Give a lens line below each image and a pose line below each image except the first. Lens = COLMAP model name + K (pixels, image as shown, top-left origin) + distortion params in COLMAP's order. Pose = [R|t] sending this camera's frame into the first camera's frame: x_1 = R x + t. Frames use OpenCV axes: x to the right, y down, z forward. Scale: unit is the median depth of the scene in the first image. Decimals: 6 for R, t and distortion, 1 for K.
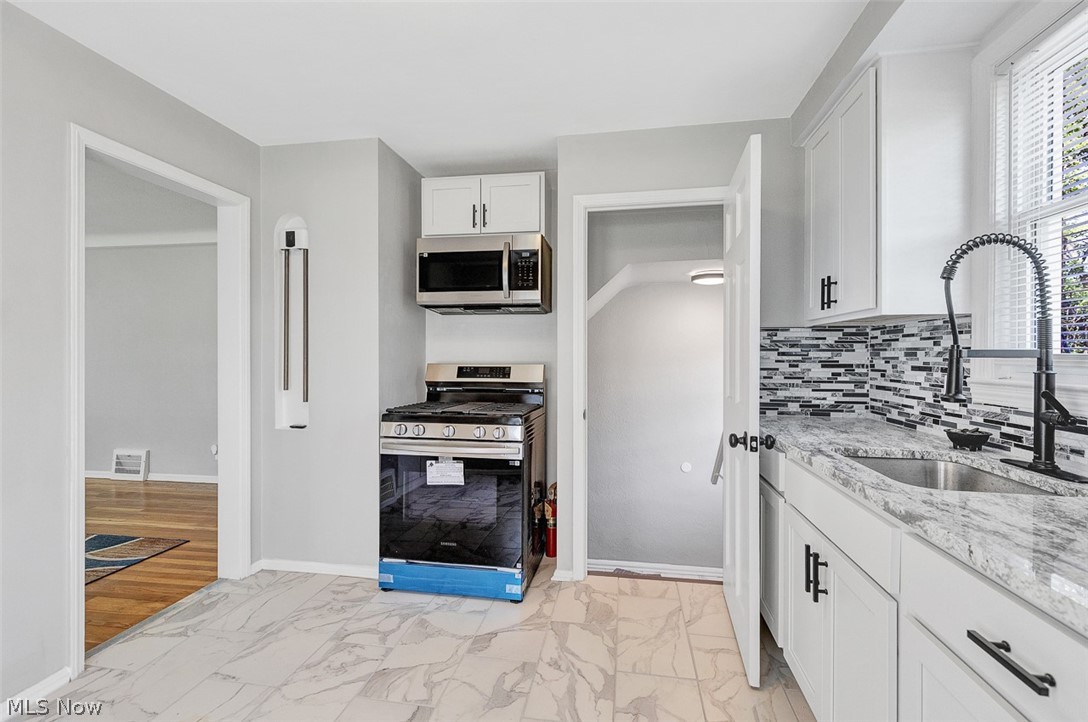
lens RADIAL K [[496.2, 0, 548.4], [0, 496.2, 358.8], [0, 0, 1]] dist [0.010301, -0.001556]
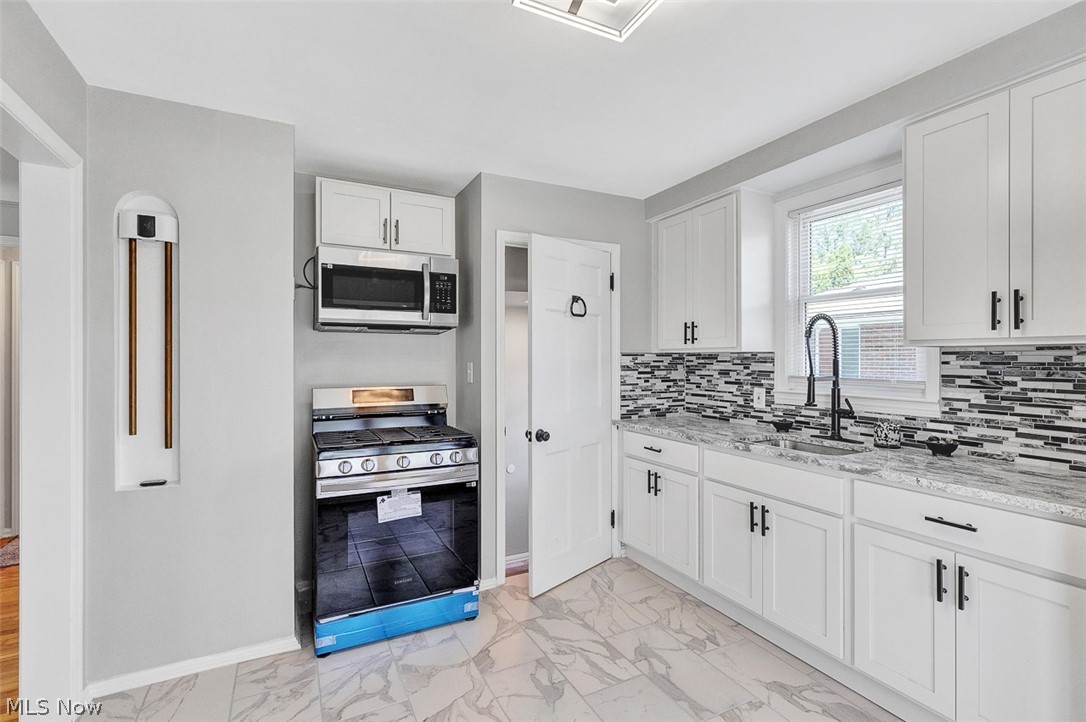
lens RADIAL K [[495.3, 0, 543.2], [0, 495.3, 359.5], [0, 0, 1]] dist [0.010301, -0.001556]
pose [[0.799912, -0.004420, 0.600101, -0.559378], [0.007313, 0.999970, -0.002384, -0.045476], [-0.600073, 0.006296, 0.799921, 0.082260]]
